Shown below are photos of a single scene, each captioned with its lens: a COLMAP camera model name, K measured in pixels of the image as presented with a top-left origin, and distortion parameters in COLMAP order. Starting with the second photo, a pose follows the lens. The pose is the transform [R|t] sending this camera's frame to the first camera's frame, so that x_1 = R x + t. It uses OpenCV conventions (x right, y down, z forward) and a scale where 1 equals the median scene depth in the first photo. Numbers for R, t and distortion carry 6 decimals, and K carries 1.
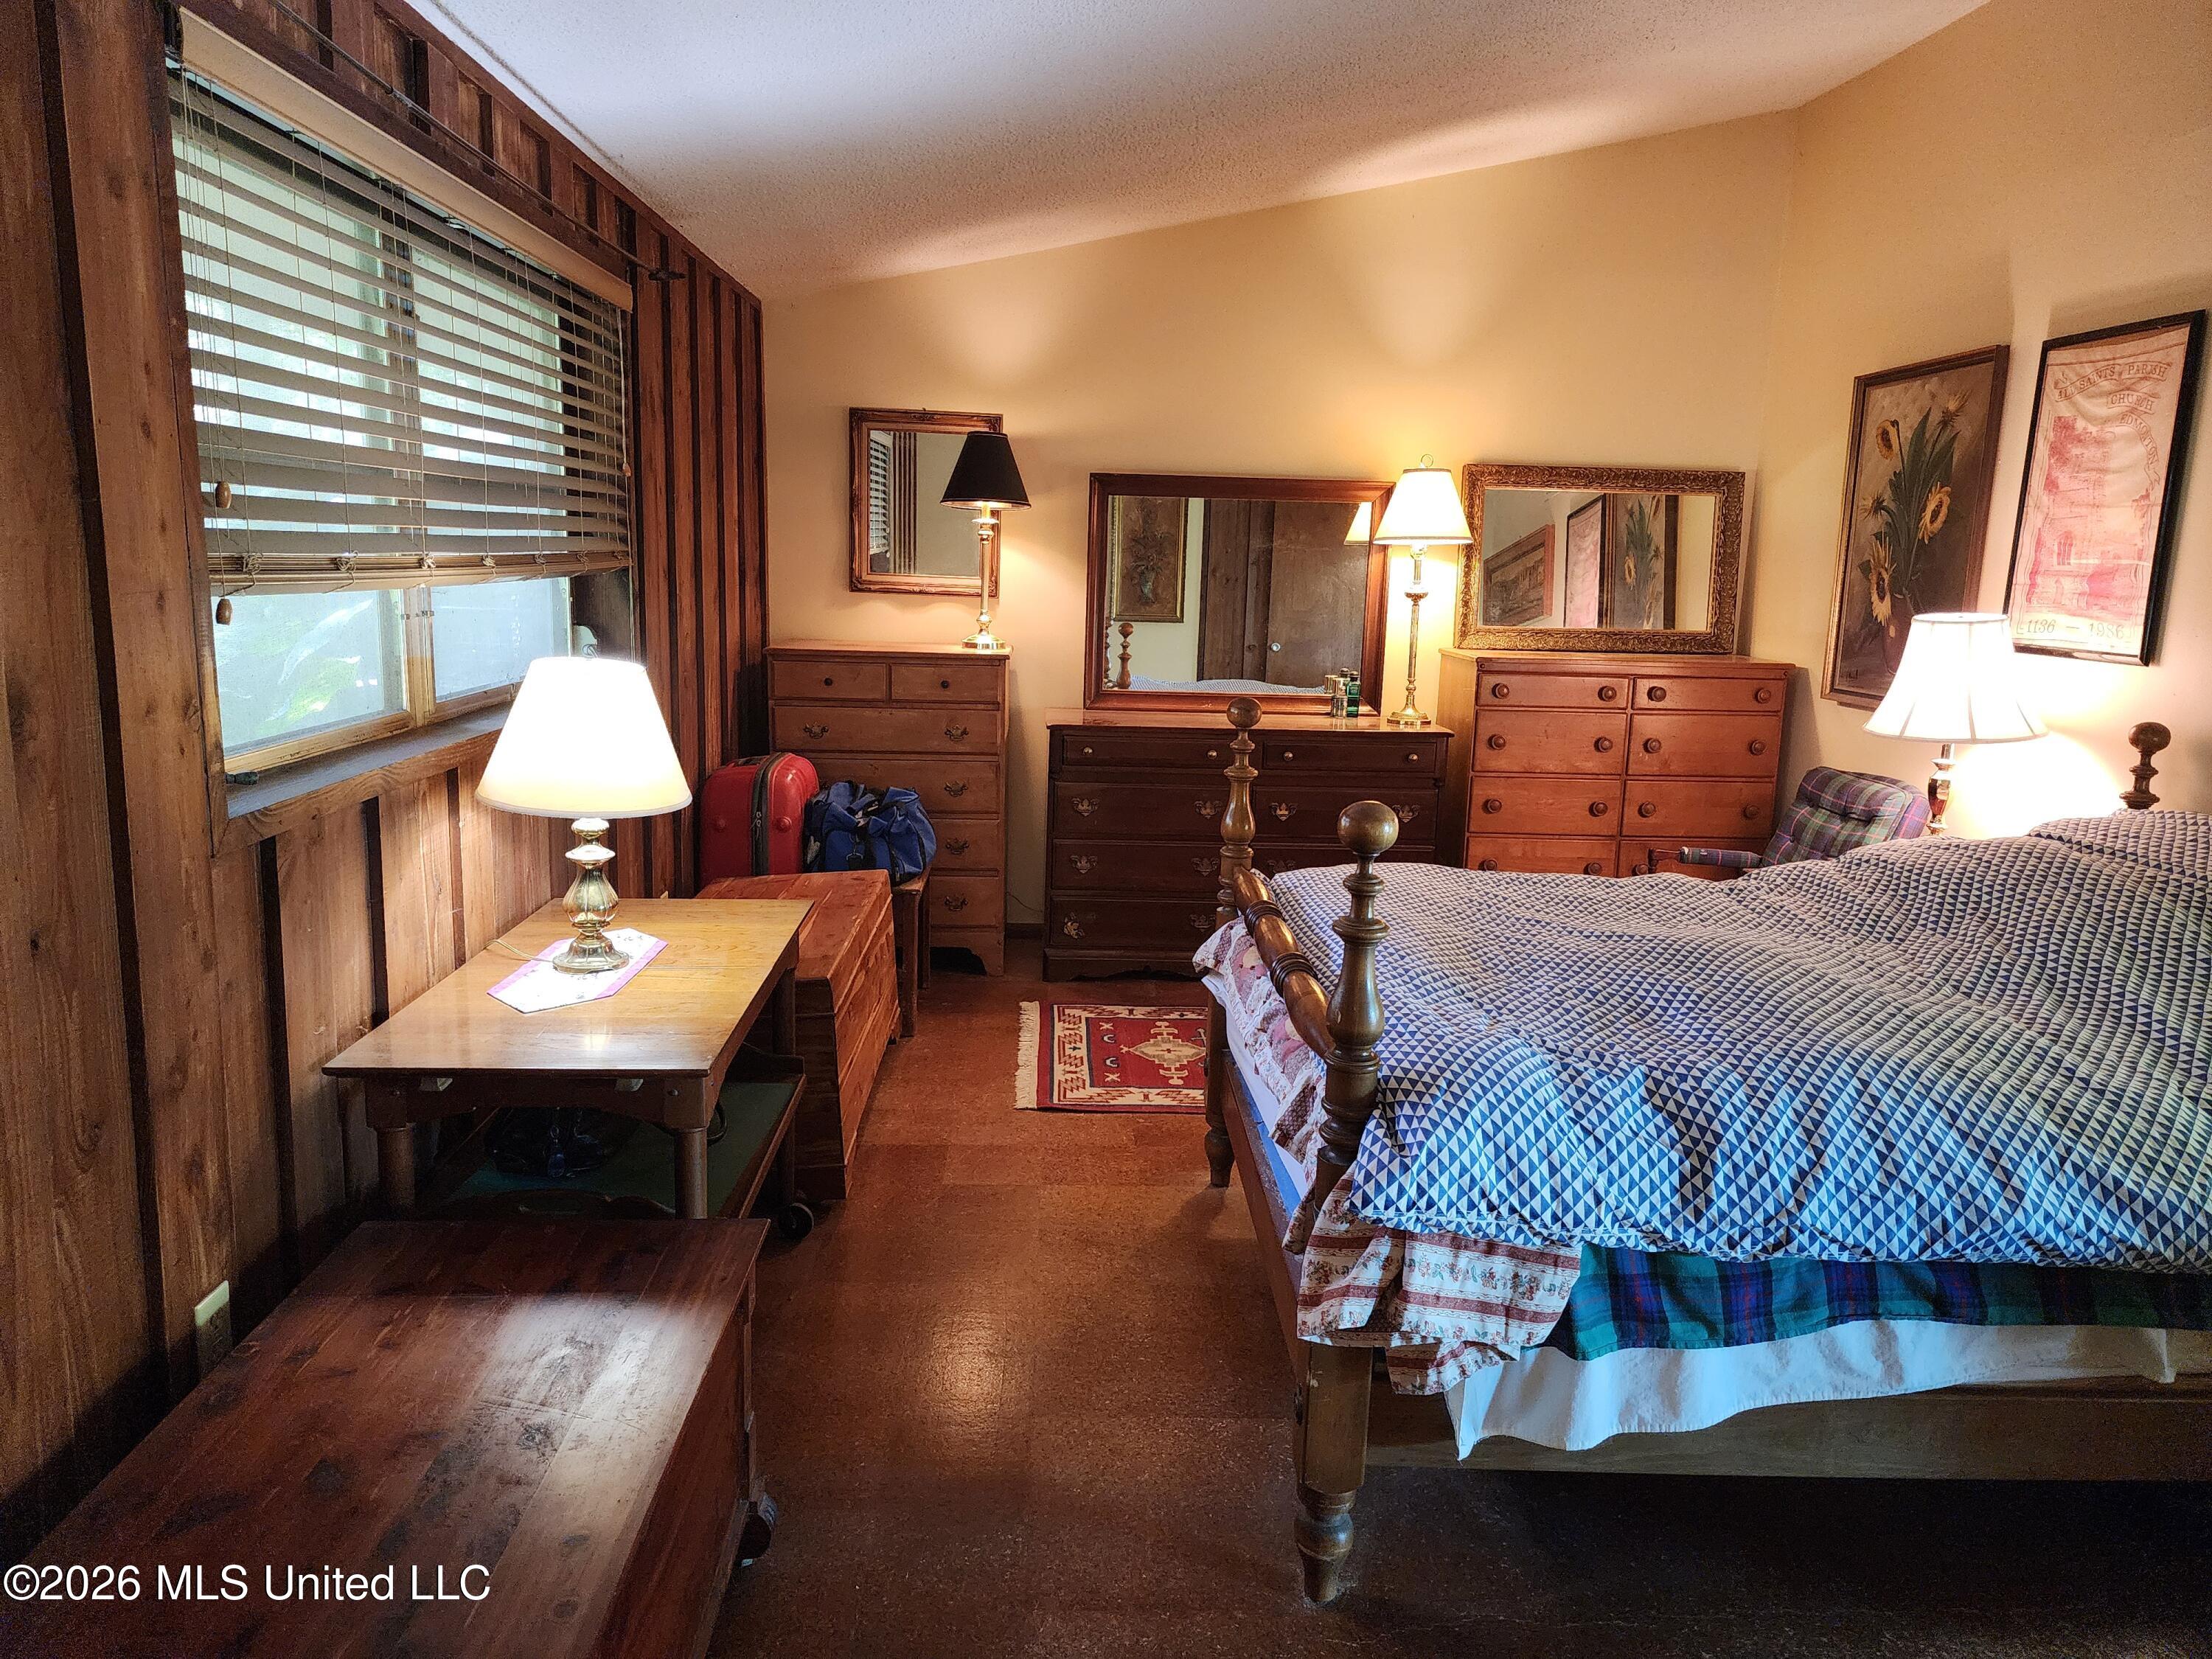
lens RADIAL K [[1477.5, 0, 1104.0], [0, 1477.5, 816.2], [0, 0, 1]] dist [0.083971, -0.072246]
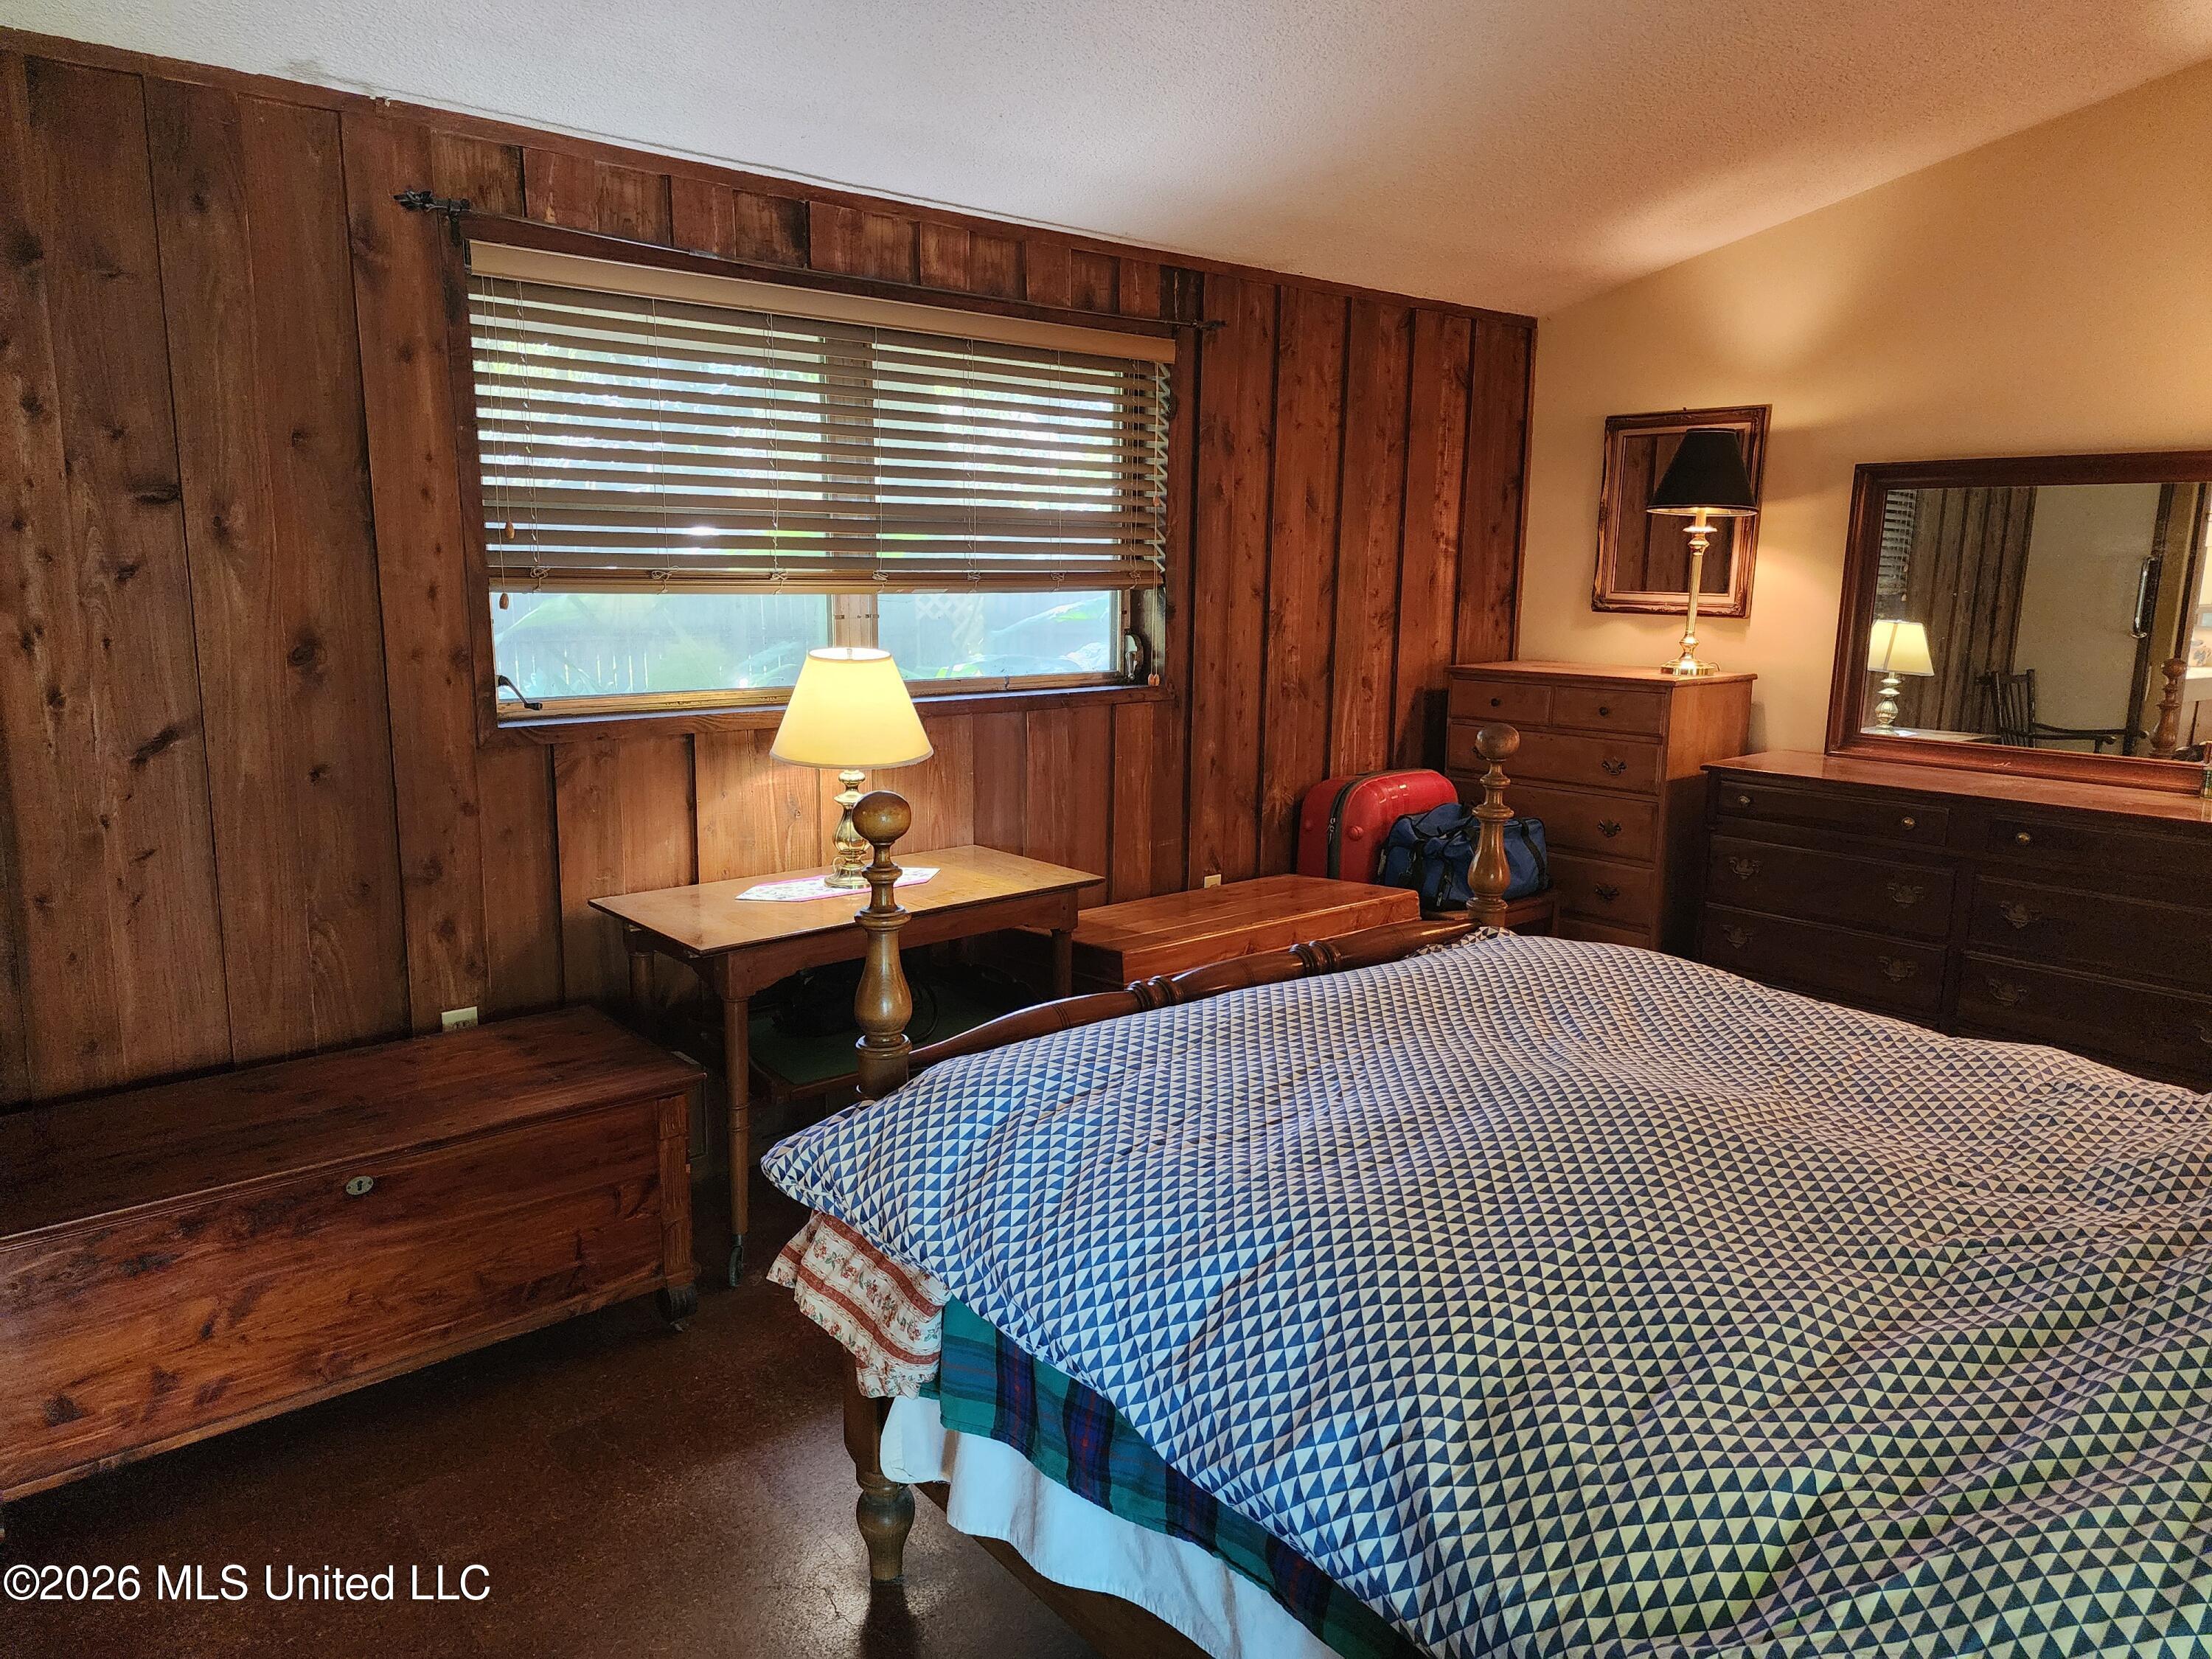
lens RADIAL K [[1477.5, 0, 1104.0], [0, 1477.5, 816.2], [0, 0, 1]] dist [0.083971, -0.072246]
pose [[0.616235, 0.115173, -0.779095, 0.412116], [-0.133233, 0.990236, 0.041004, -0.021460], [0.776211, 0.078533, 0.625564, 0.189312]]
